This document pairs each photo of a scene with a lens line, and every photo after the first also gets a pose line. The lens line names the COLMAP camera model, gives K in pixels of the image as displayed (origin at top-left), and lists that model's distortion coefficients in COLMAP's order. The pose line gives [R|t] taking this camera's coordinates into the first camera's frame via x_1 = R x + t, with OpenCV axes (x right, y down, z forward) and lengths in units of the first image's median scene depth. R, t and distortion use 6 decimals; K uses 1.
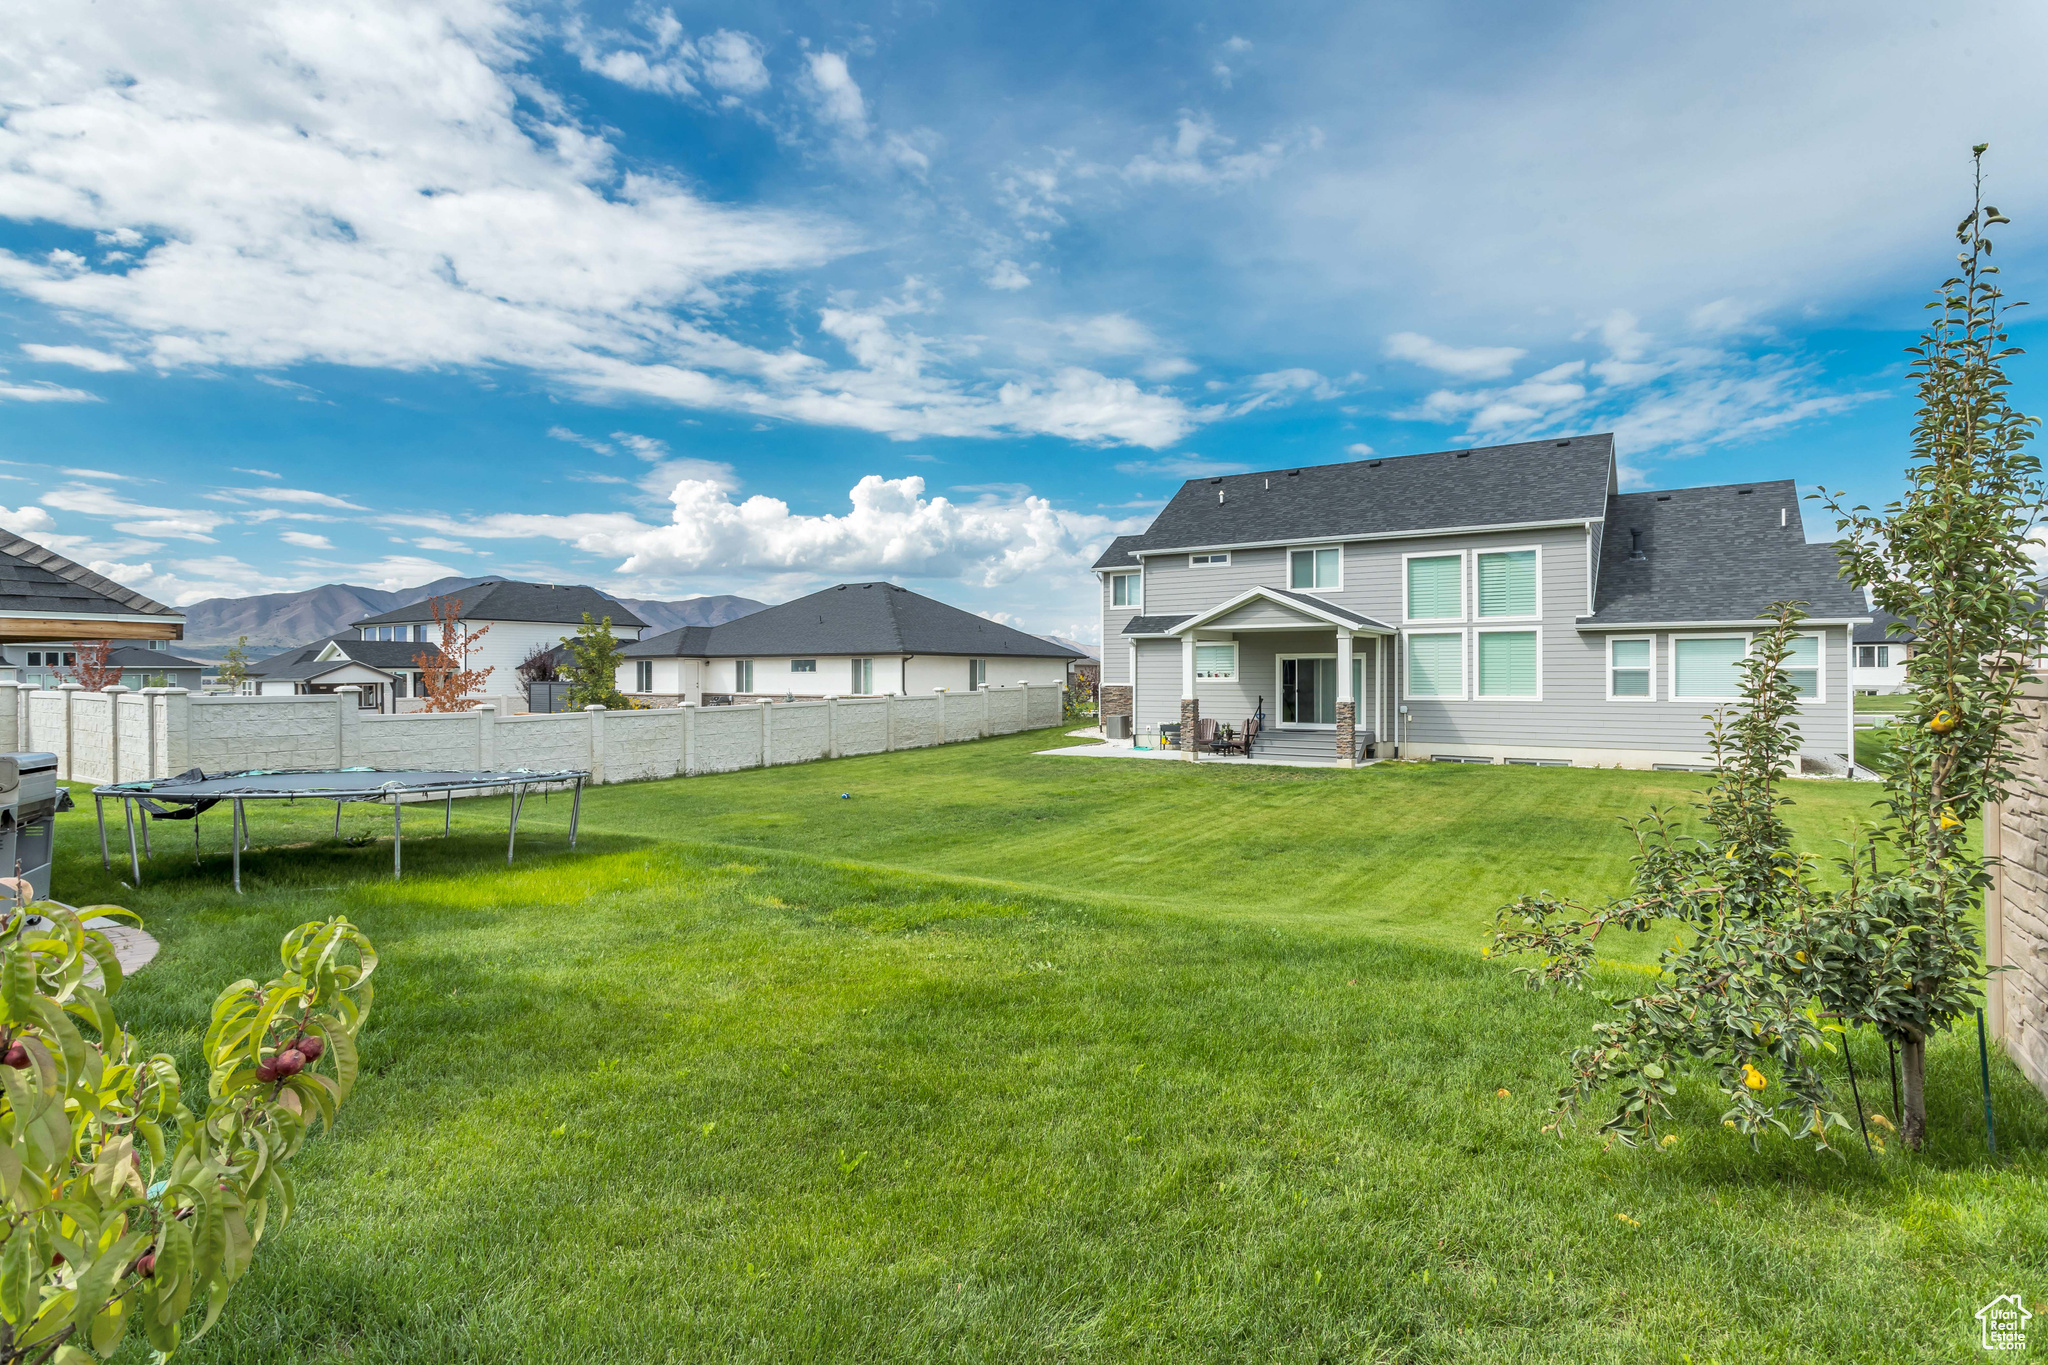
lens RADIAL K [[1055.6, 0, 1031.9], [0, 1055.6, 678.7], [0, 0, 1]] dist [0.008512, 0.001081]
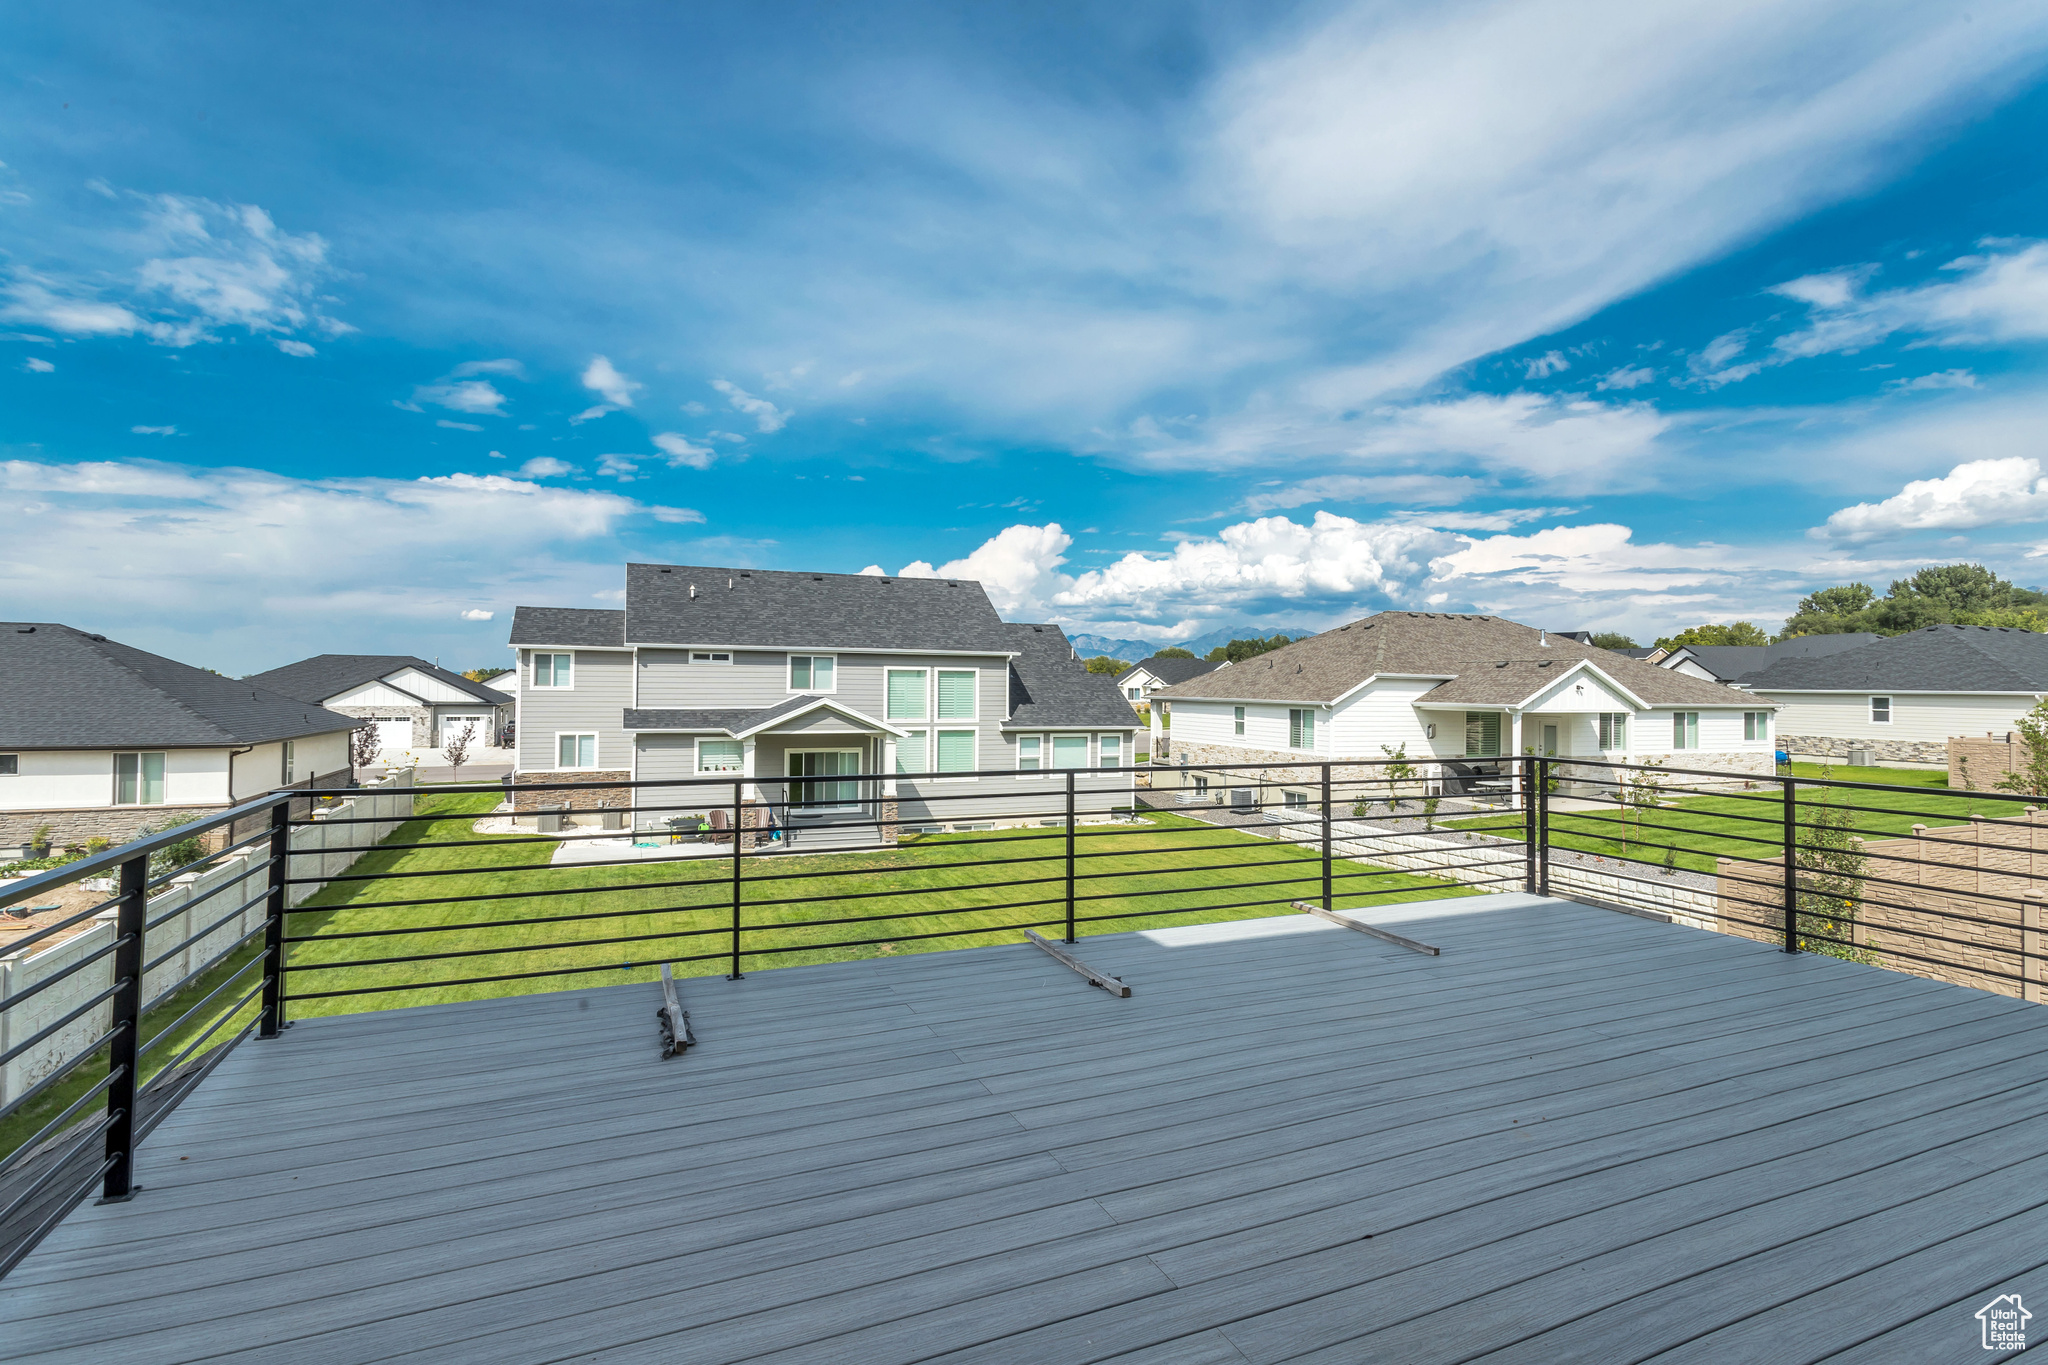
lens RADIAL K [[985.2, 0, 1017.5], [0, 985.2, 662.8], [0, 0, 1]] dist [0.010847, 0.001273]
pose [[0.586804, 0.027316, 0.809268, -0.468452], [-0.009945, 0.999599, -0.026530, -0.088399], [-0.809668, 0.007520, 0.586841, 0.183059]]
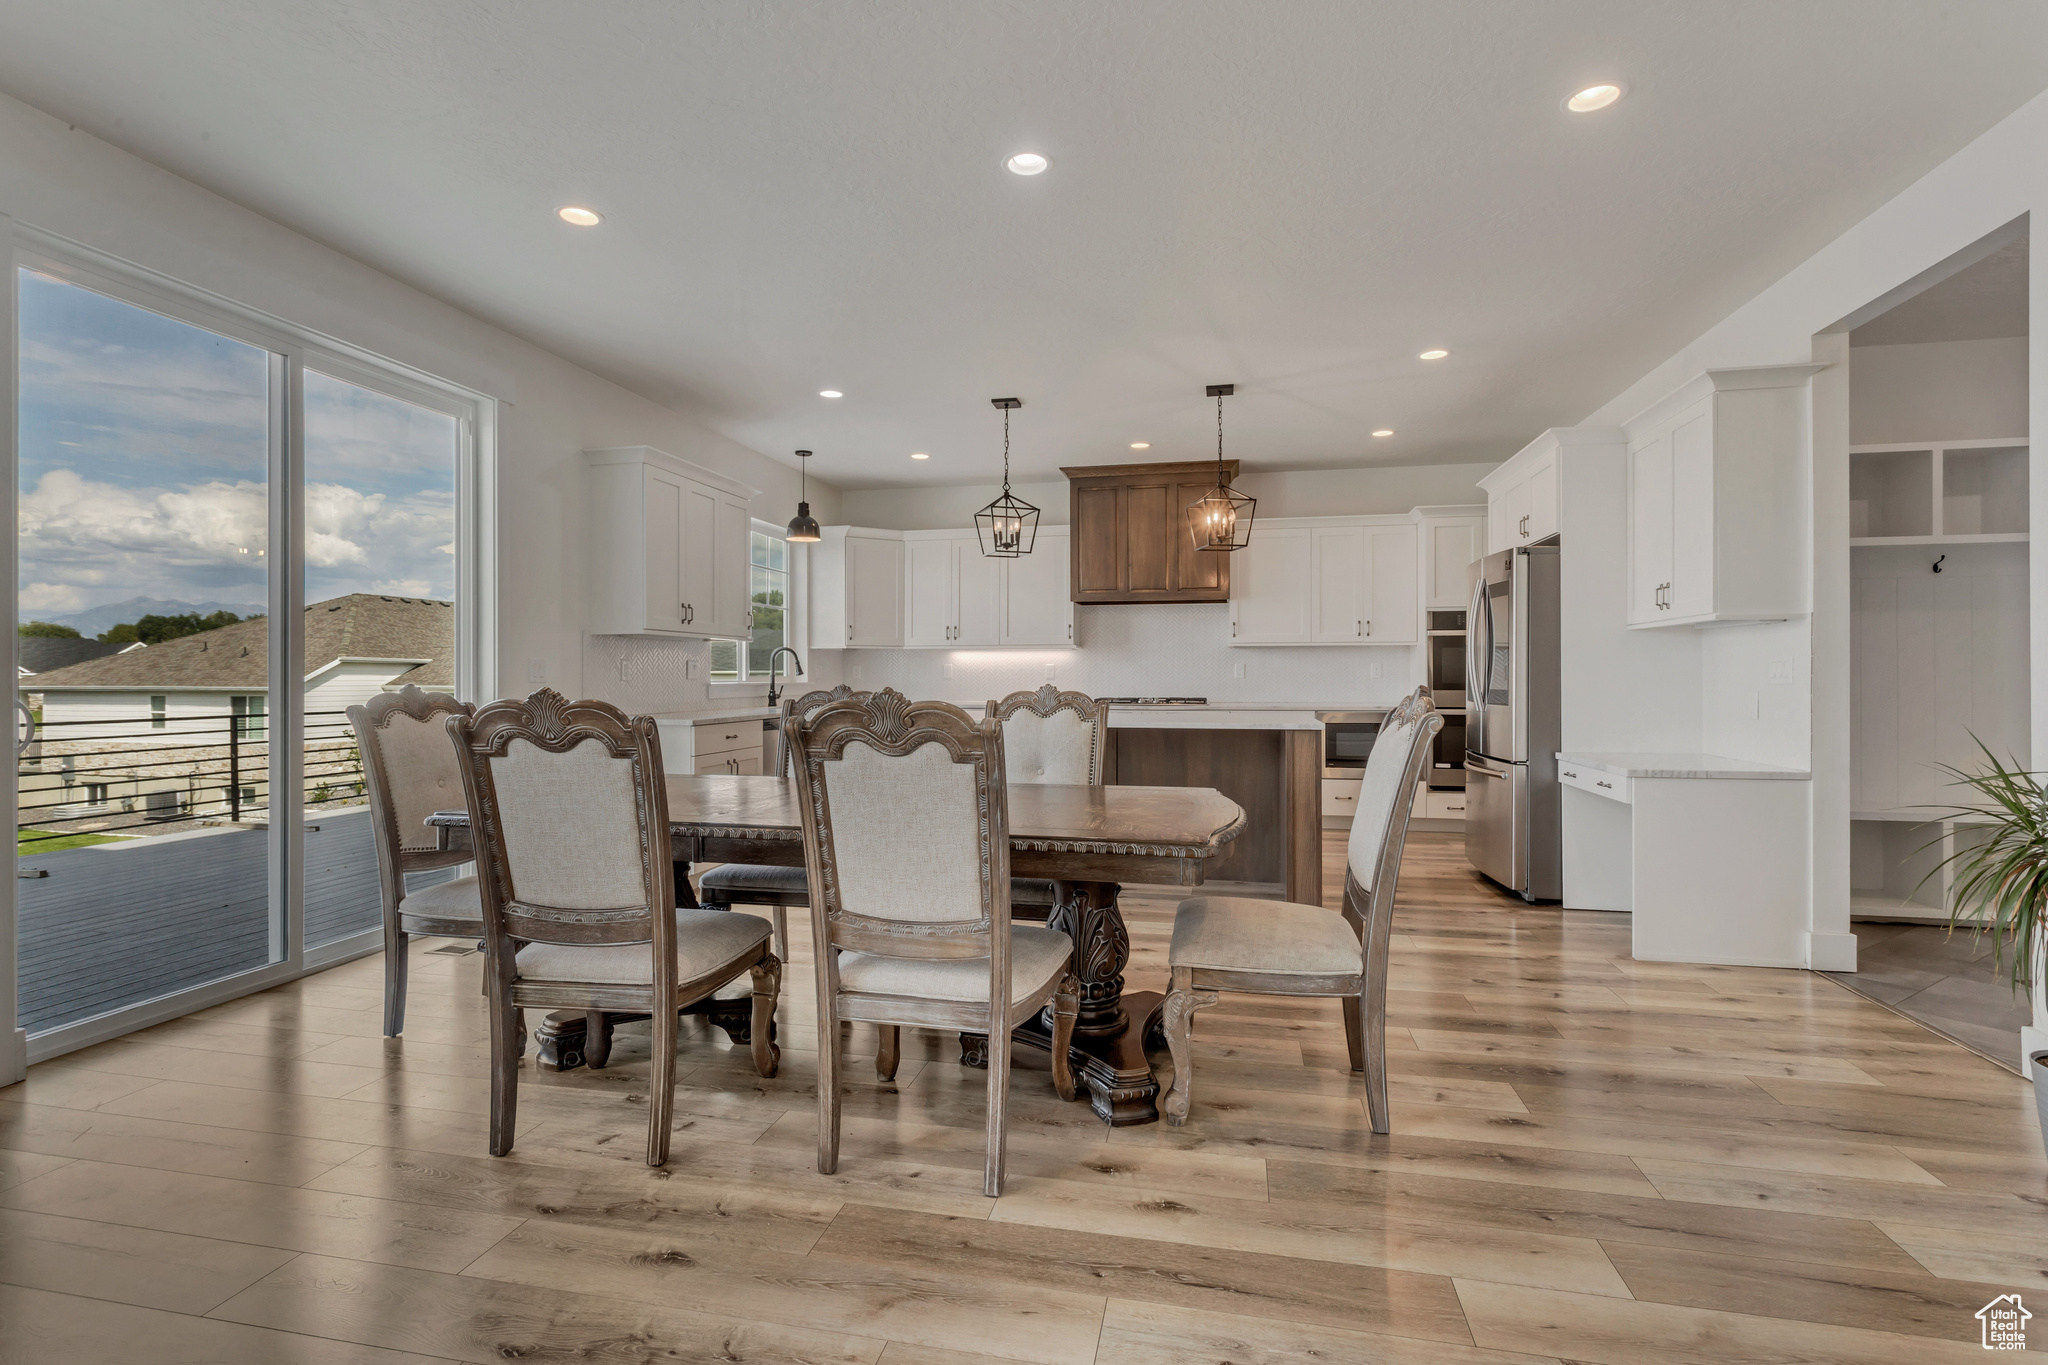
lens RADIAL K [[965.4, 0, 1021.9], [0, 965.4, 676.8], [0, 0, 1]] dist [0.000071, 0.001015]
pose [[-0.317308, 0.001479, 0.948321, -0.581830], [0.004517, 0.999990, -0.000048, -0.084882], [-0.948312, 0.004268, -0.317311, 0.132865]]
